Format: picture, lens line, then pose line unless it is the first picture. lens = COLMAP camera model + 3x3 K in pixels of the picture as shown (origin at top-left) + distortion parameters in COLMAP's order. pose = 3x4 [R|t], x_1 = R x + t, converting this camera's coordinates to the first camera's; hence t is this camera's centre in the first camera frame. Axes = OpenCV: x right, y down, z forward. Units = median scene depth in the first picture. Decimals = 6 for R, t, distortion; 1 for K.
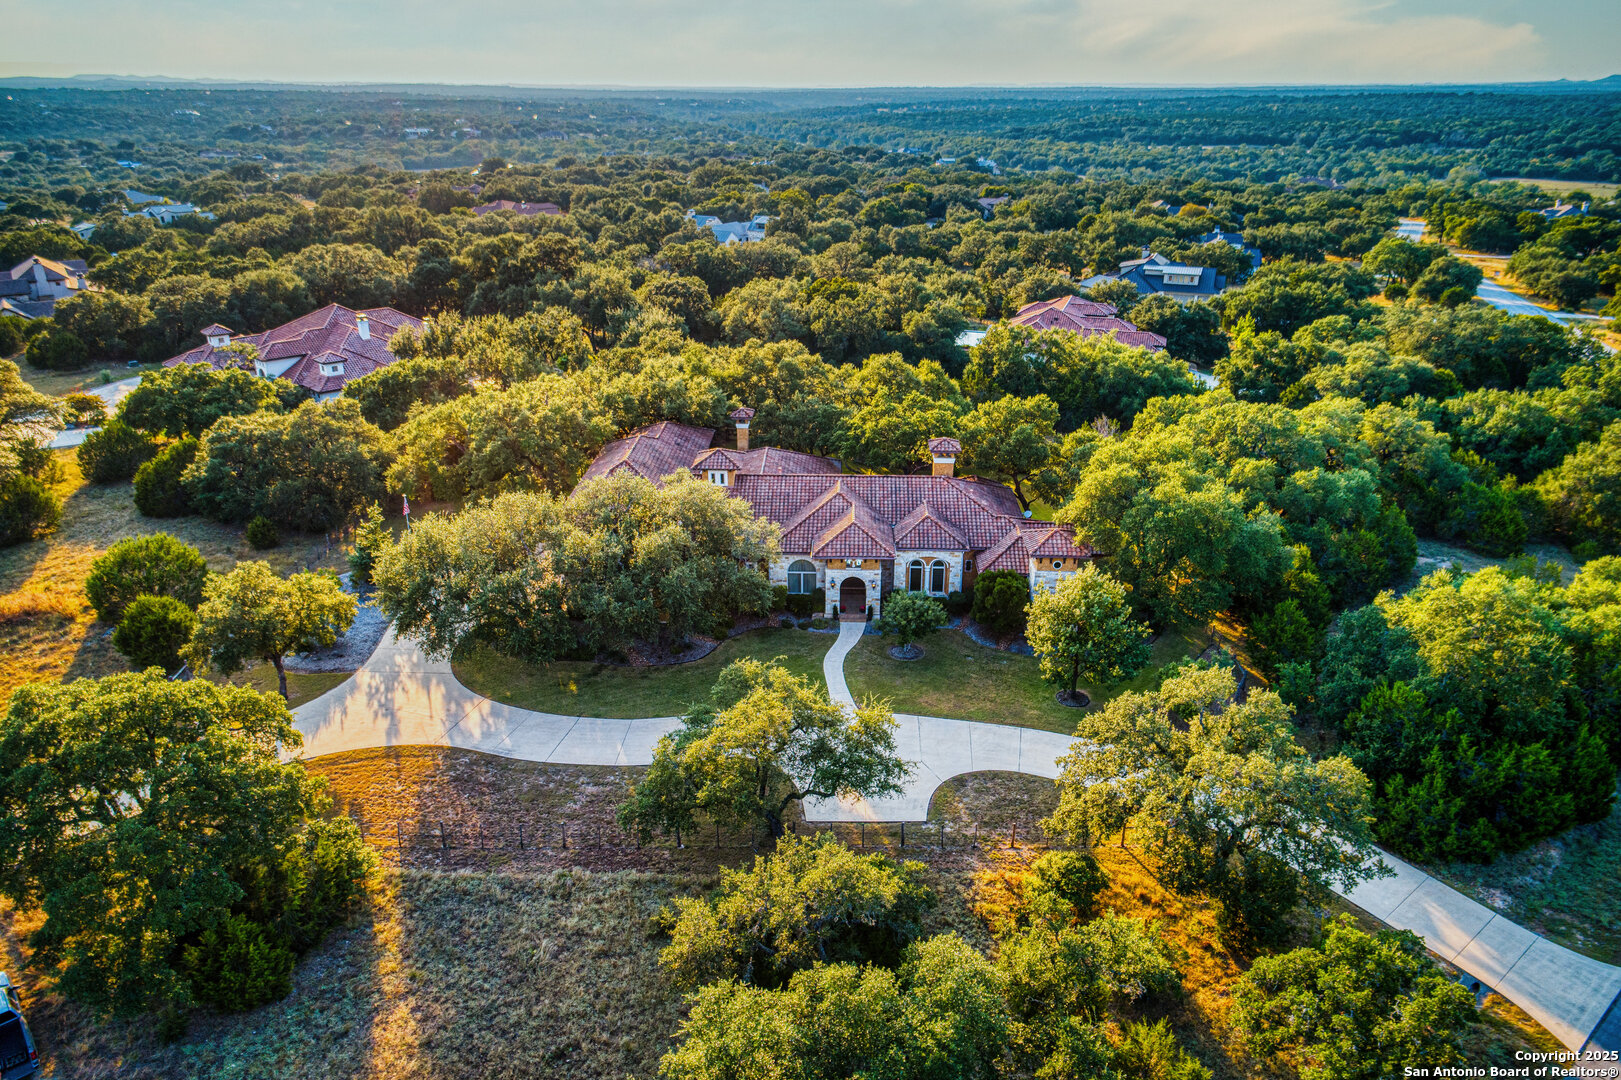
lens RADIAL K [[1127.7, 0, 812.4], [0, 1127.7, 541.3], [0, 0, 1]] dist [-0.003786, 0.005405]
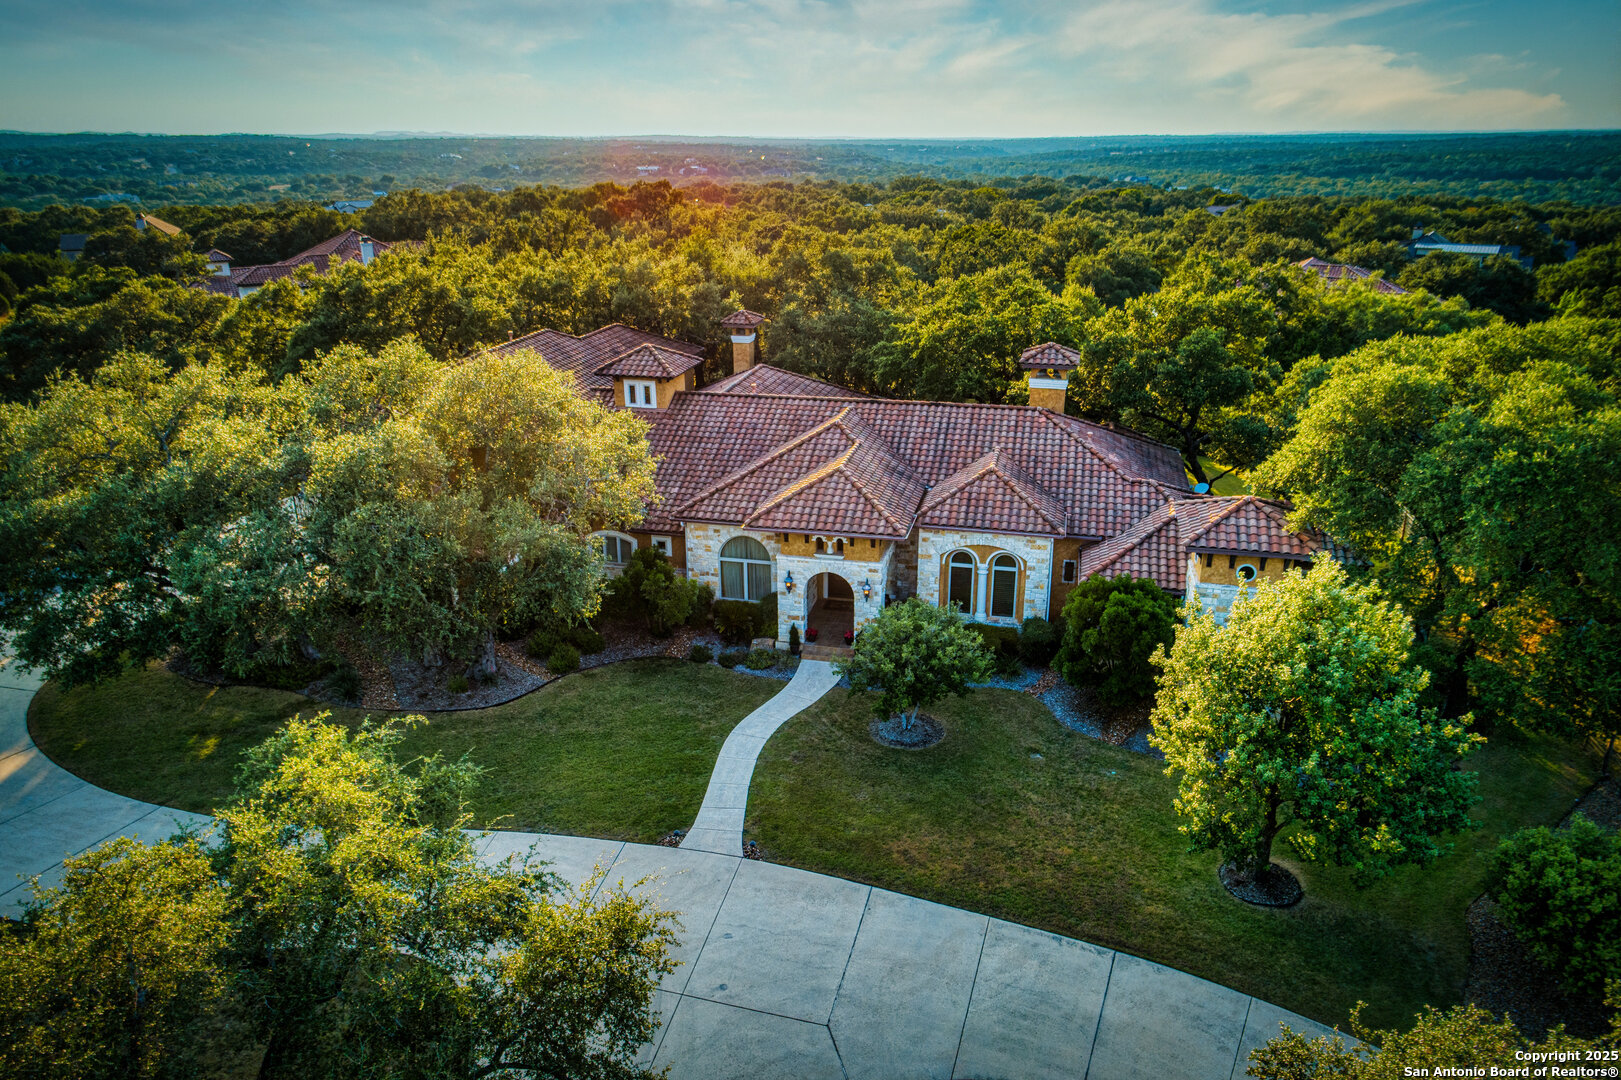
lens RADIAL K [[1127.7, 0, 808.6], [0, 1127.7, 537.2], [0, 0, 1]] dist [-0.003786, 0.005405]
pose [[0.980431, 0.062851, -0.186560, 0.119809], [-0.071182, 0.996728, -0.038295, 0.035012], [0.183542, 0.050825, 0.981697, 0.485322]]
